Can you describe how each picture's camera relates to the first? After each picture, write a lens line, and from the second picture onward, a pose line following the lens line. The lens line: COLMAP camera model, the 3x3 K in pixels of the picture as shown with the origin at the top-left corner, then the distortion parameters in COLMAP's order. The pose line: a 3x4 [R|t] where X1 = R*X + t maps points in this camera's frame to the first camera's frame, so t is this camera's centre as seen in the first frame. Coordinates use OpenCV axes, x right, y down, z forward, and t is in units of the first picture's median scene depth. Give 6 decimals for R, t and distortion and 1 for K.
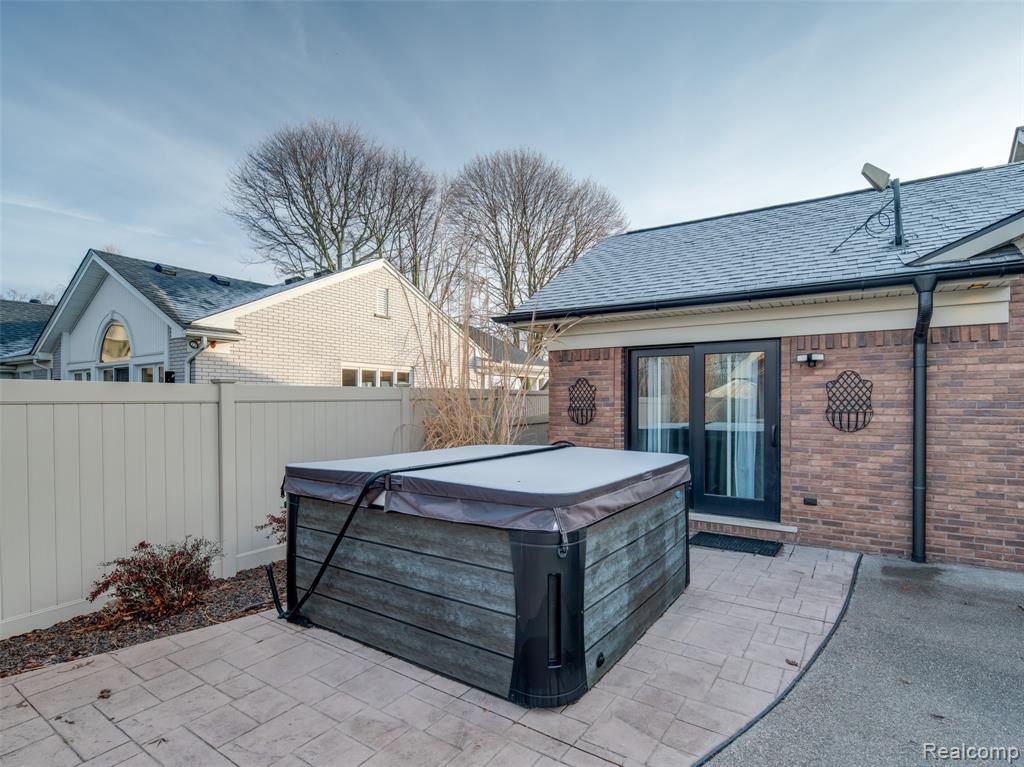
lens RADIAL K [[508.4, 0, 530.5], [0, 508.4, 401.3], [0, 0, 1]] dist [-0.016299, -0.000113]
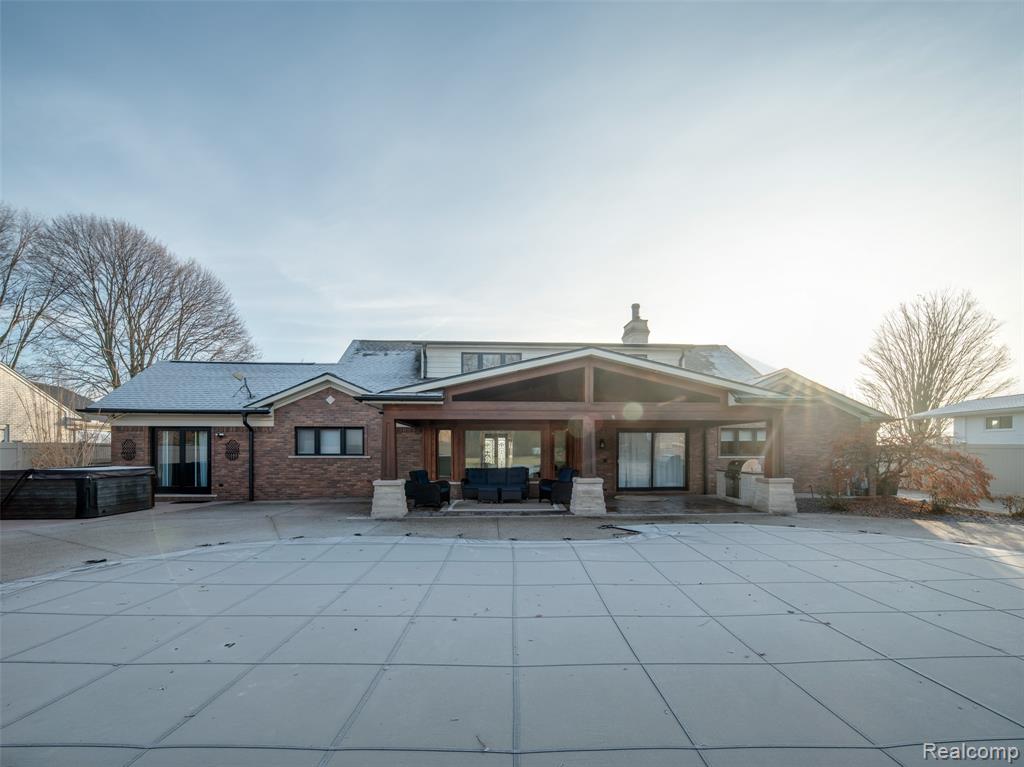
lens RADIAL K [[495.3, 0, 511.6], [0, 495.3, 447.8], [0, 0, 1]] dist [-0.010333, 0.000171]
pose [[0.808755, 0.004040, 0.588132, 0.203041], [-0.001620, 0.999988, -0.004642, -0.000729], [-0.588144, 0.002801, 0.808751, -1.850215]]
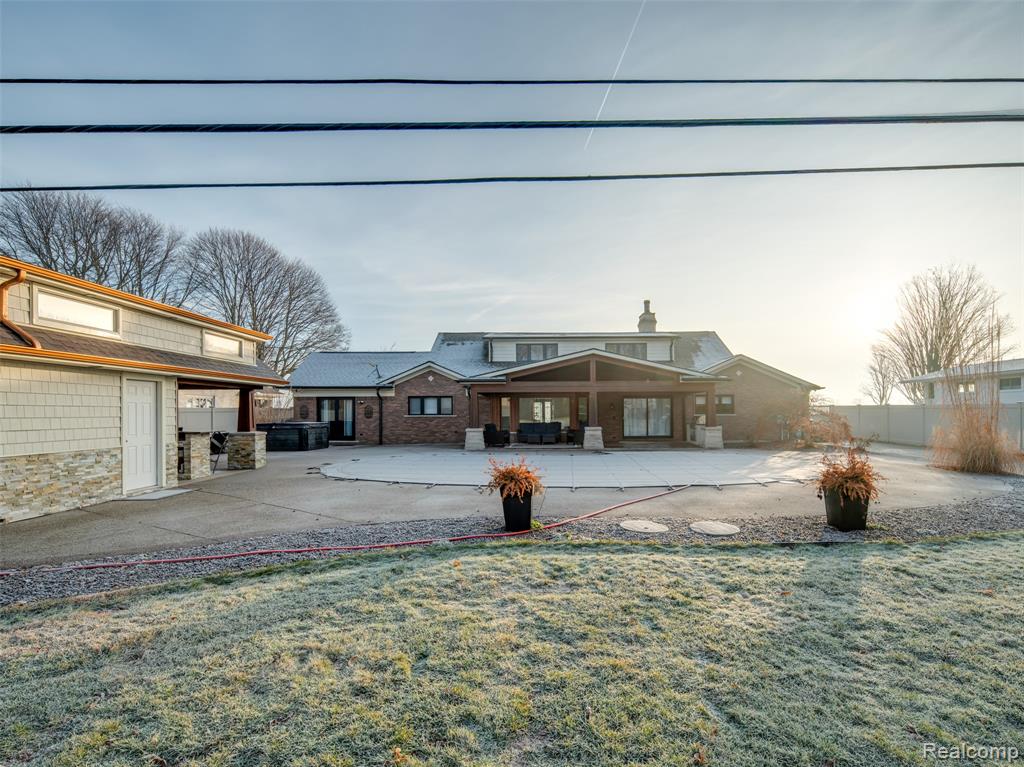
lens RADIAL K [[508.4, 0, 530.5], [0, 508.4, 401.3], [0, 0, 1]] dist [-0.016299, -0.000113]
pose [[0.848775, 0.009475, 0.528669, -0.443255], [0.003621, 0.999712, -0.023731, 0.016152], [-0.528742, 0.022057, 0.848496, -2.944067]]
